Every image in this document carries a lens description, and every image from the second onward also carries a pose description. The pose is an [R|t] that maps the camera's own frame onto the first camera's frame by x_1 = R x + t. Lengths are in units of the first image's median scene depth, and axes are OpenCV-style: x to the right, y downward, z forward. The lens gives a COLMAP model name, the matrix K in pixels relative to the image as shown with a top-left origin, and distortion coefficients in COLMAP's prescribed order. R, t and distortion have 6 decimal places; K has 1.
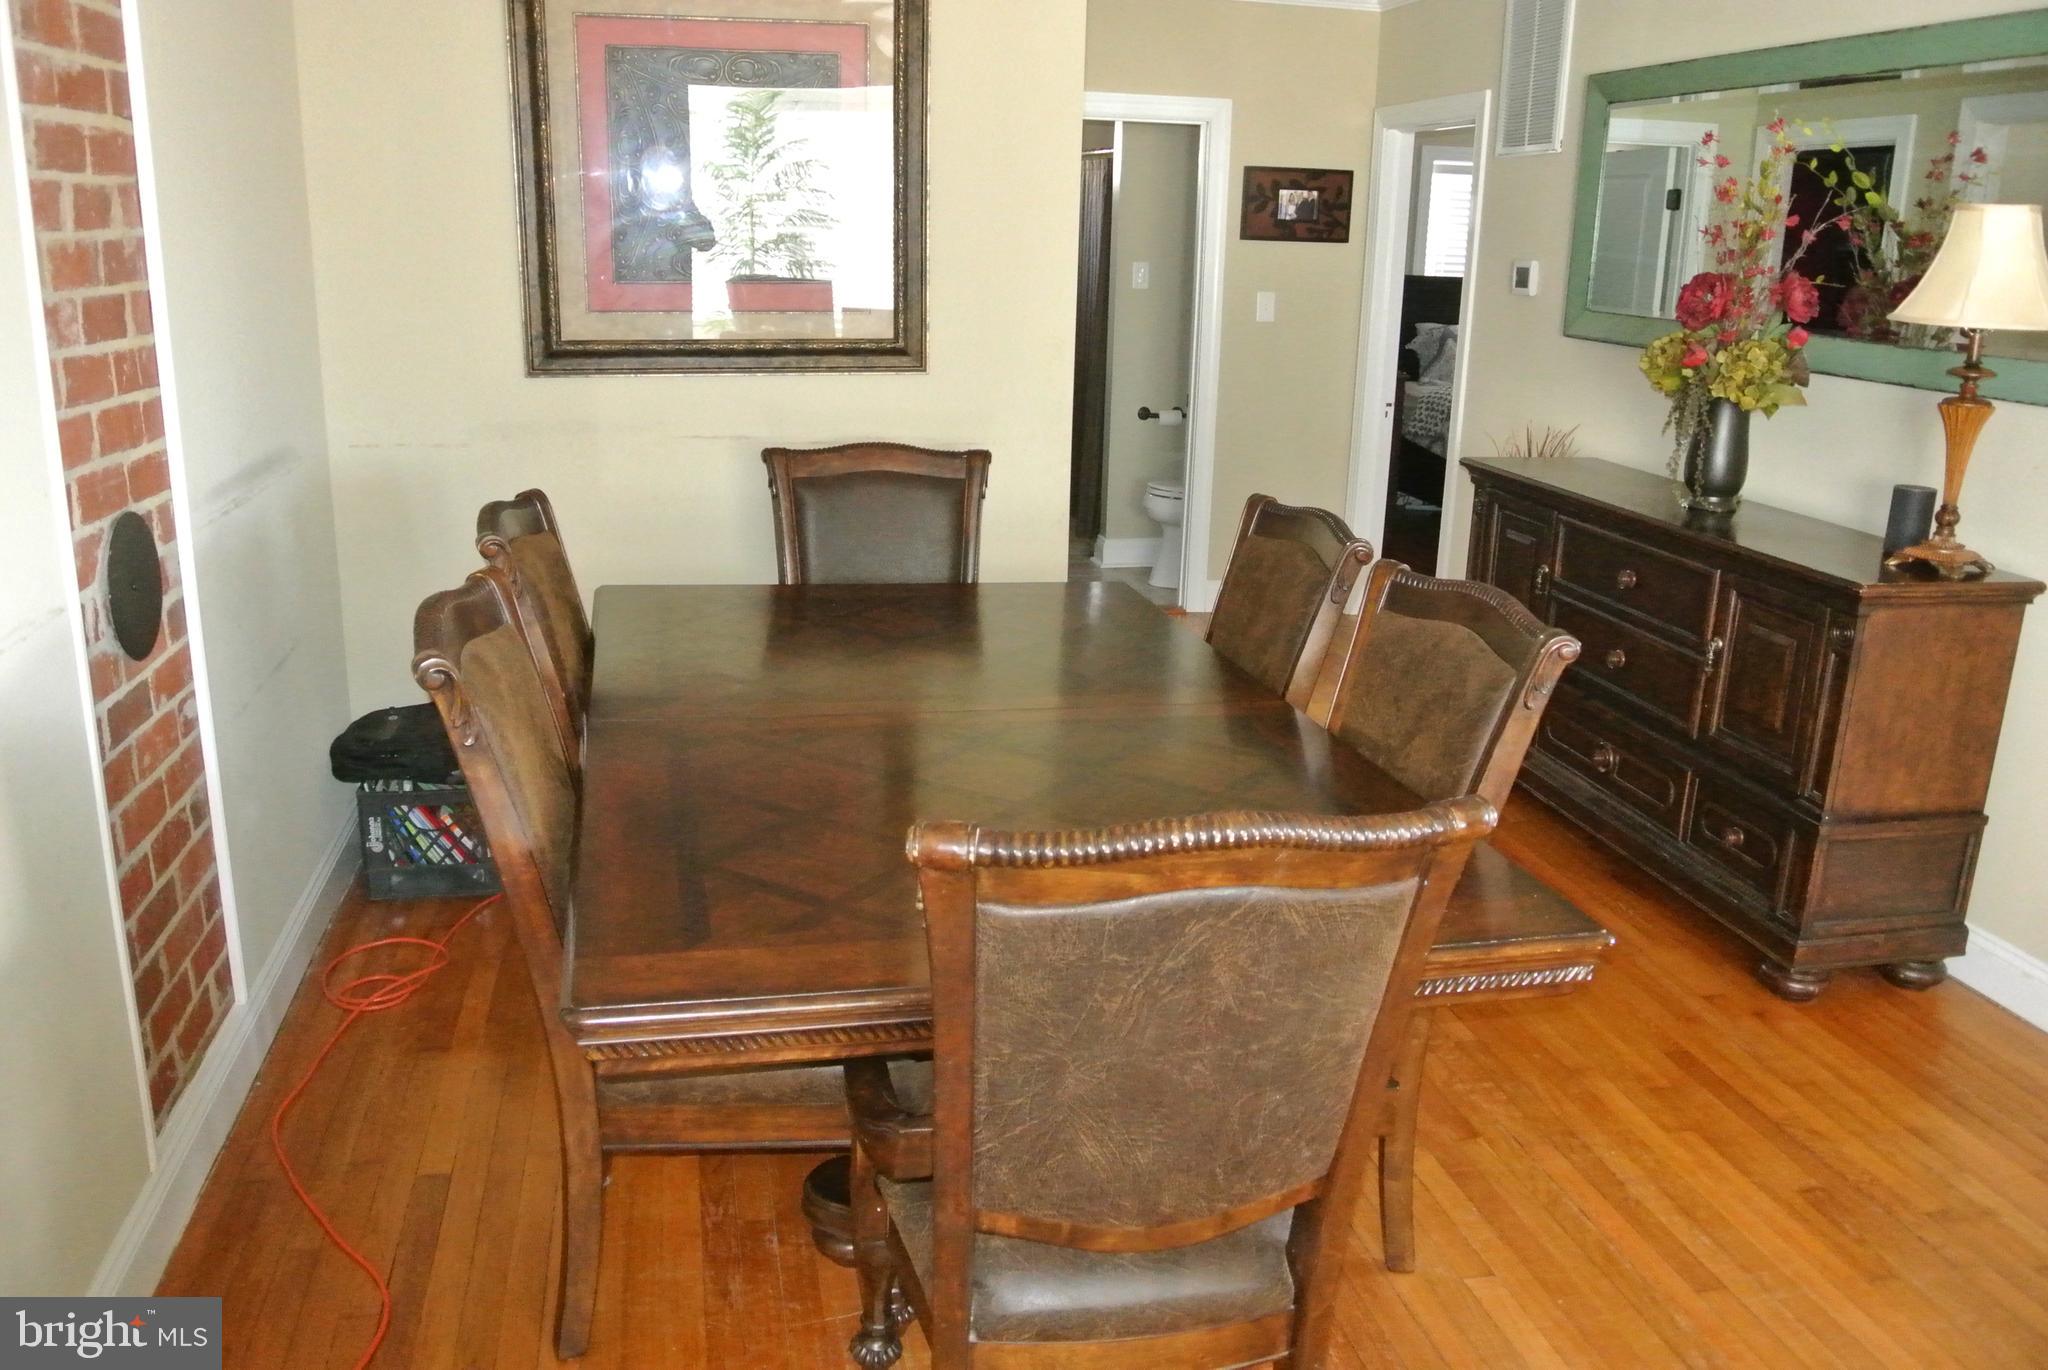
lens RADIAL K [[1588.0, 0, 999.1], [0, 1588.0, 686.2], [0, 0, 1]] dist [-0.086409, 0.037541]
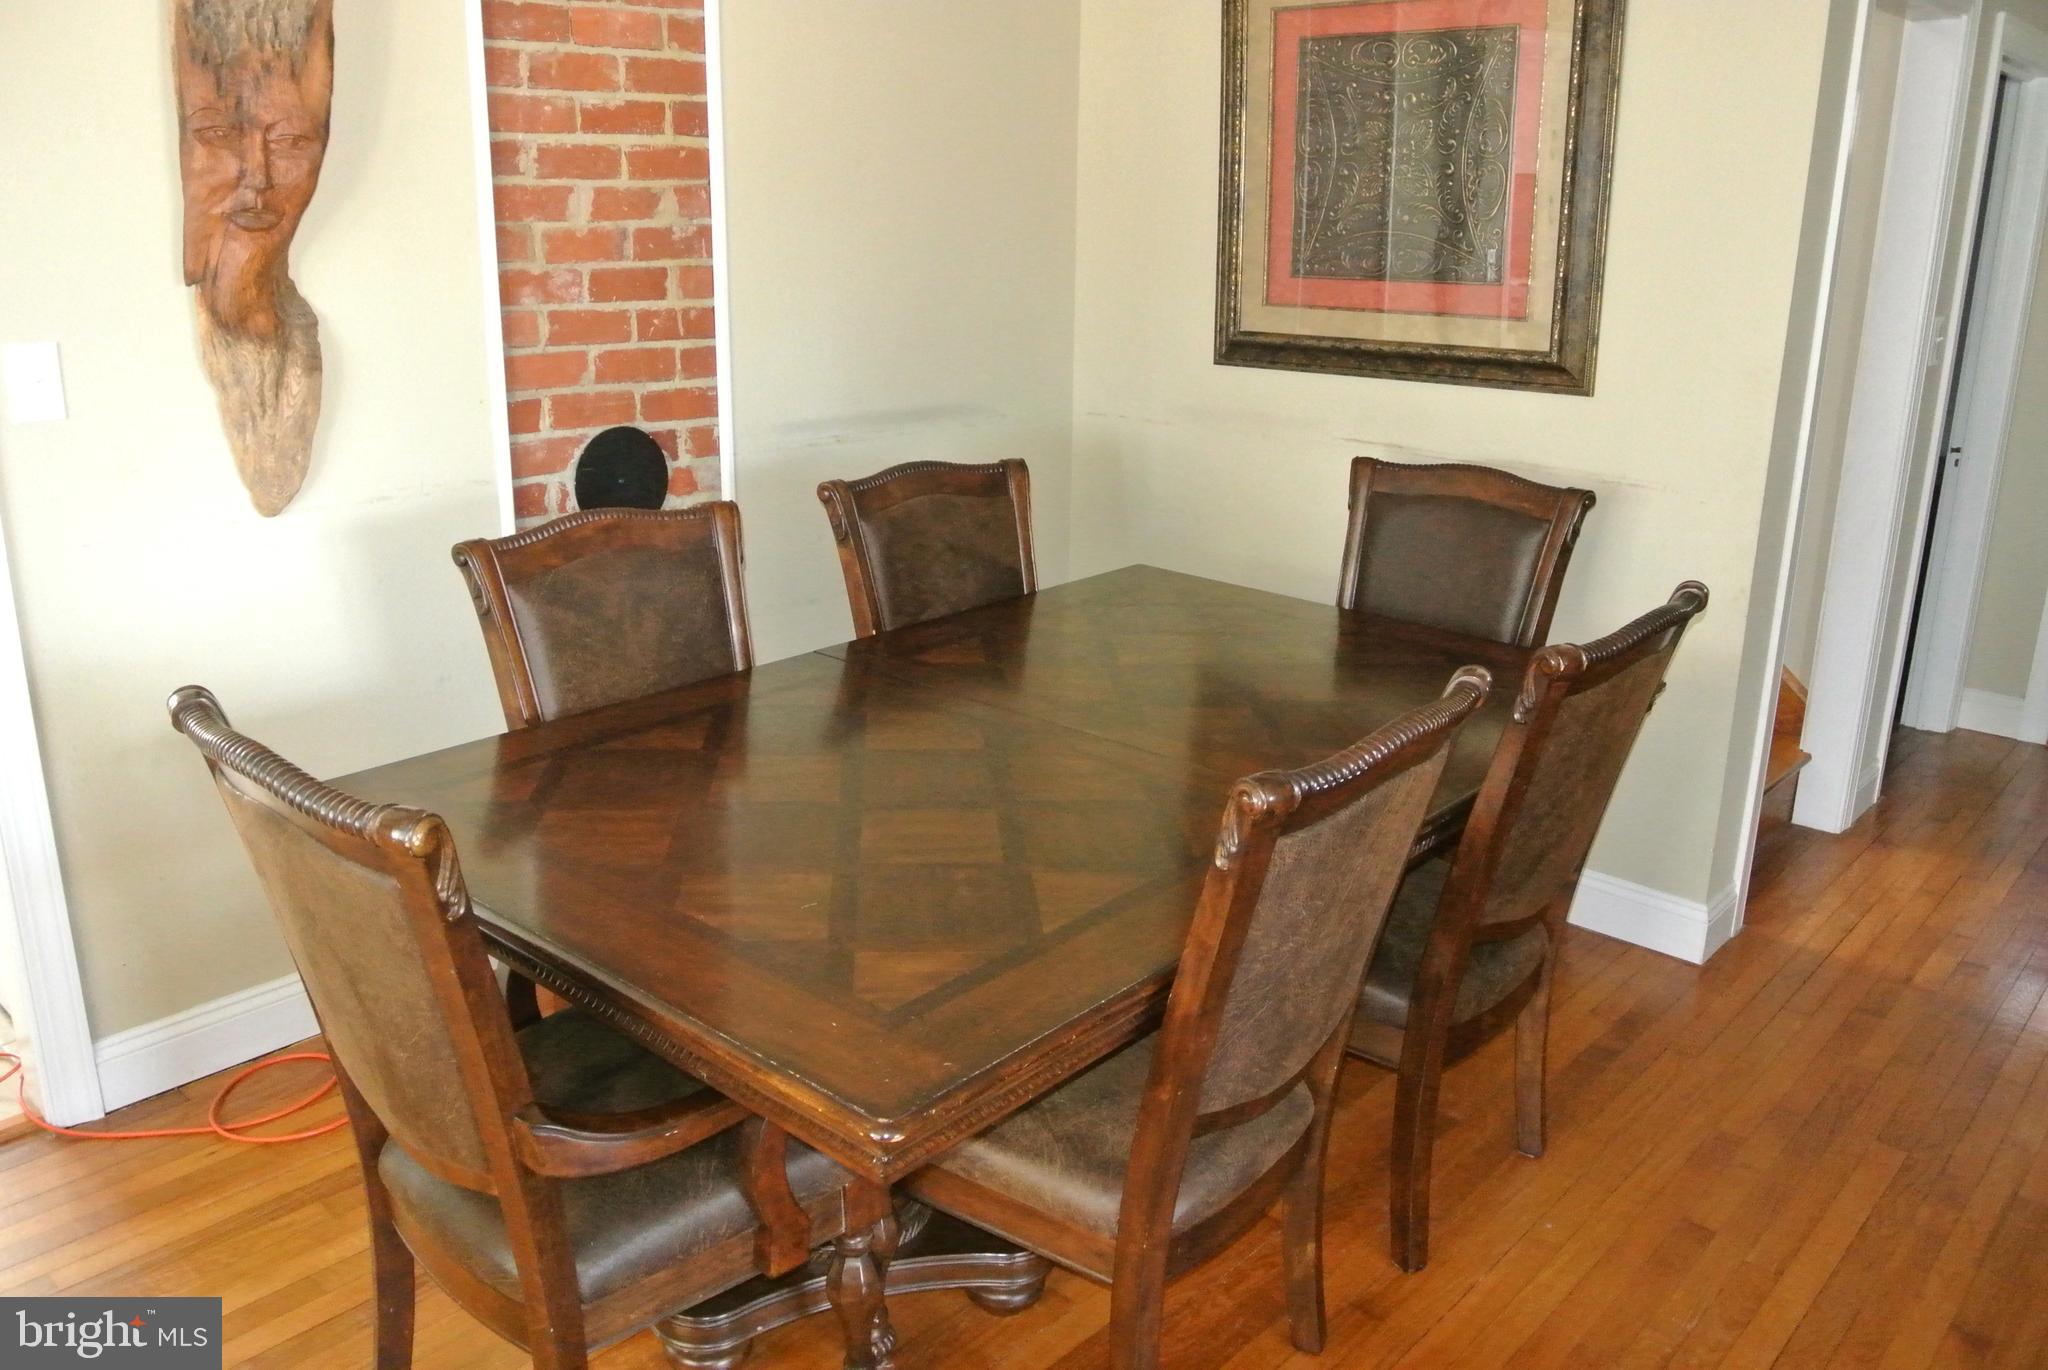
lens RADIAL K [[1588.0, 0, 999.1], [0, 1588.0, 686.2], [0, 0, 1]] dist [-0.086409, 0.037541]
pose [[0.584750, 0.220881, -0.780564, 0.571143], [-0.220980, 0.969200, 0.108716, -0.085804], [0.780535, 0.108918, 0.615550, 0.319129]]
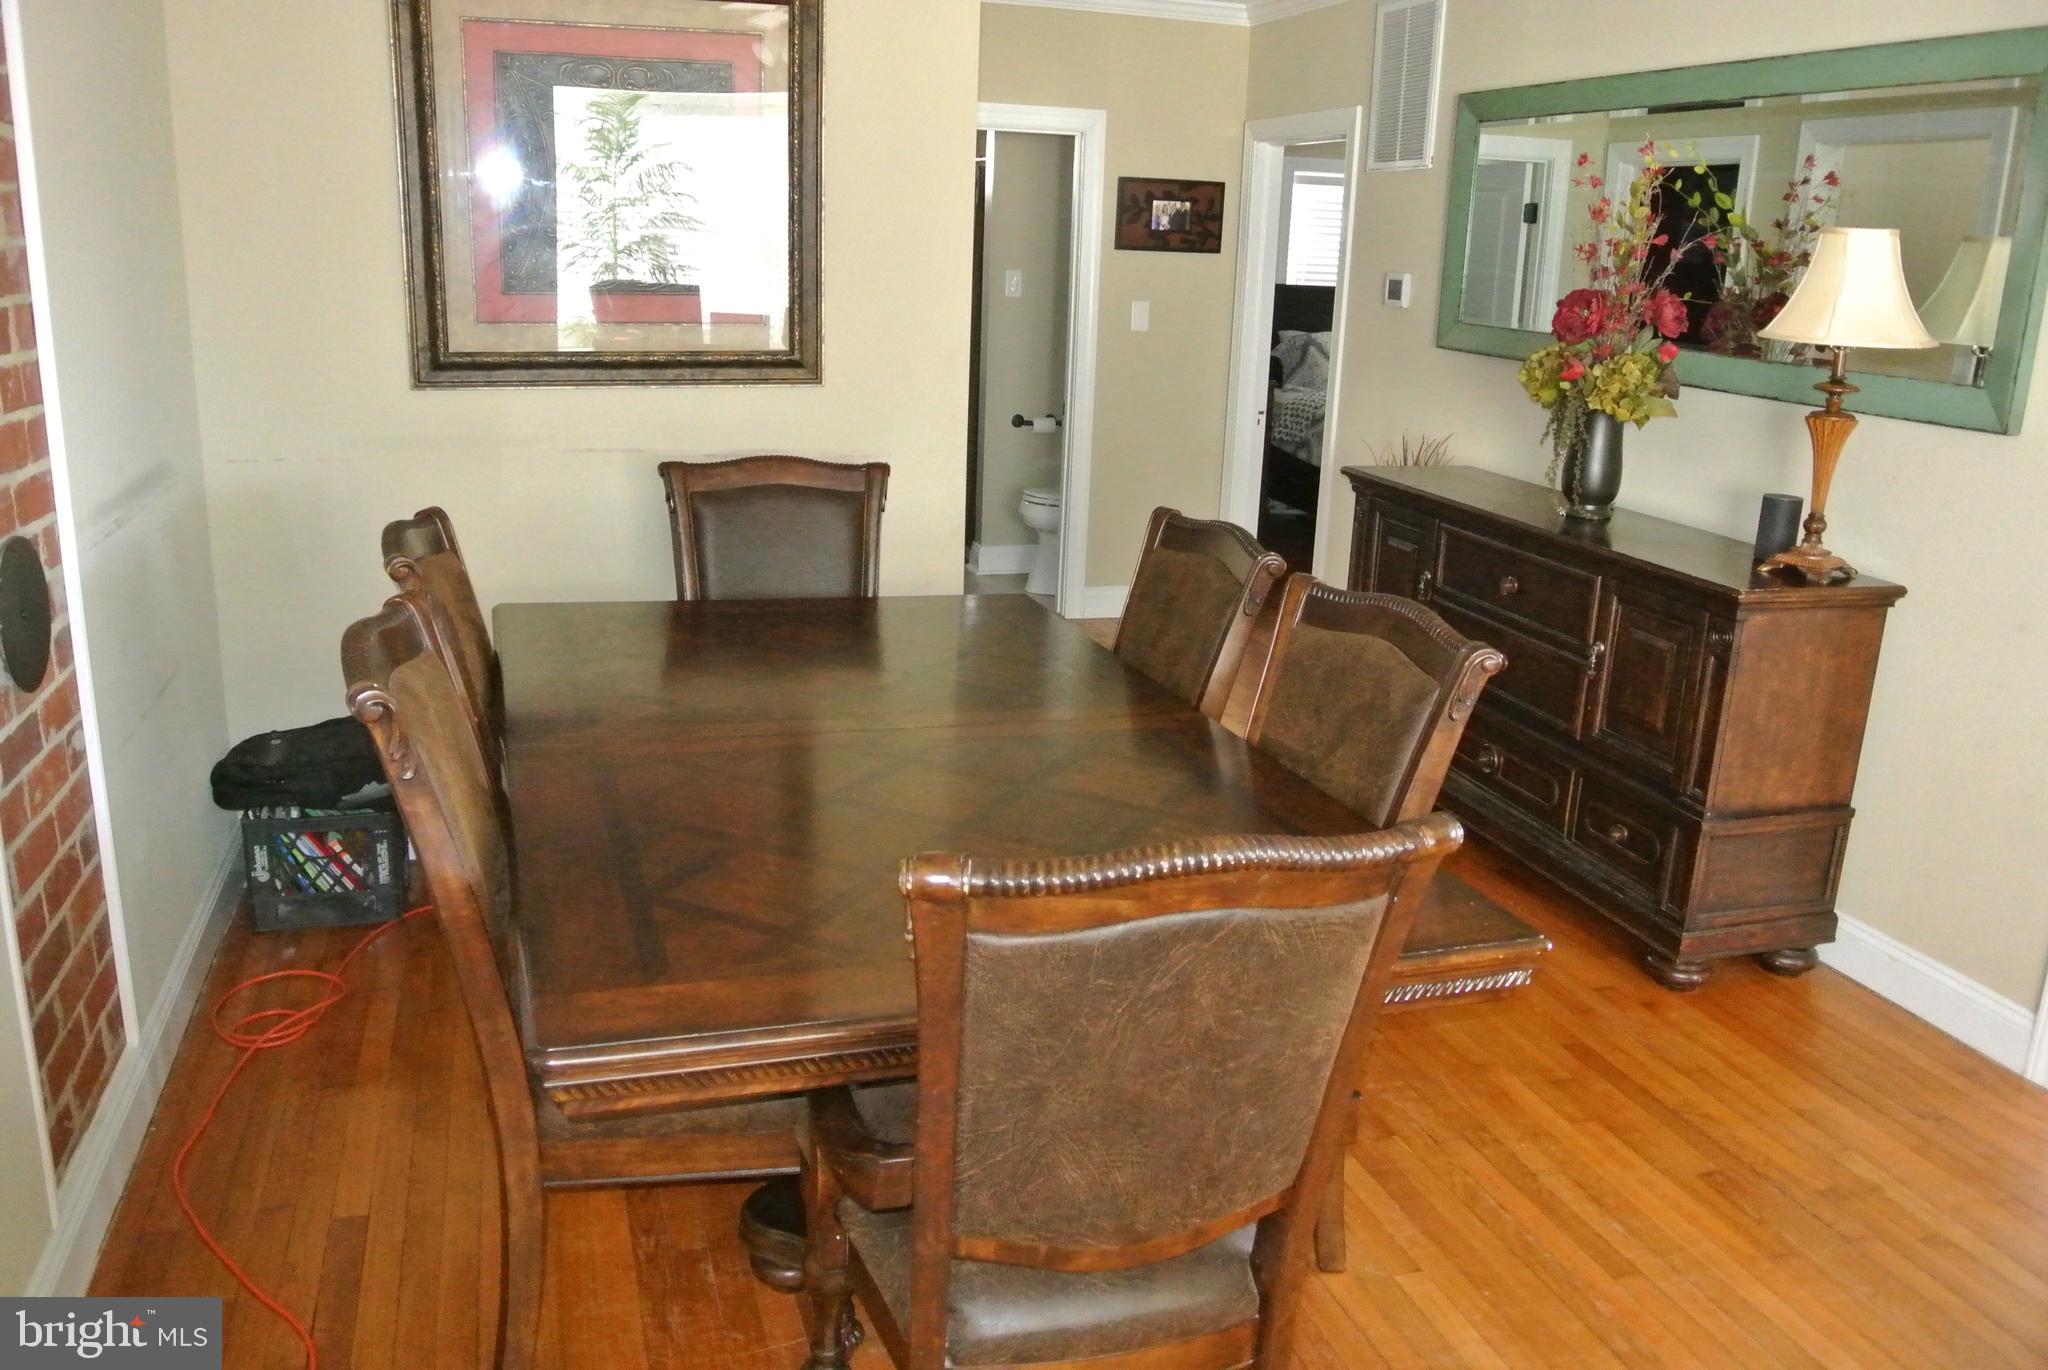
lens RADIAL K [[1588.0, 0, 999.1], [0, 1588.0, 686.2], [0, 0, 1]] dist [-0.086409, 0.037541]
pose [[0.995557, -0.015182, 0.092931, -0.037848], [0.015309, 0.999883, -0.000661, -0.008068], [-0.092910, 0.002081, 0.995672, 0.001115]]
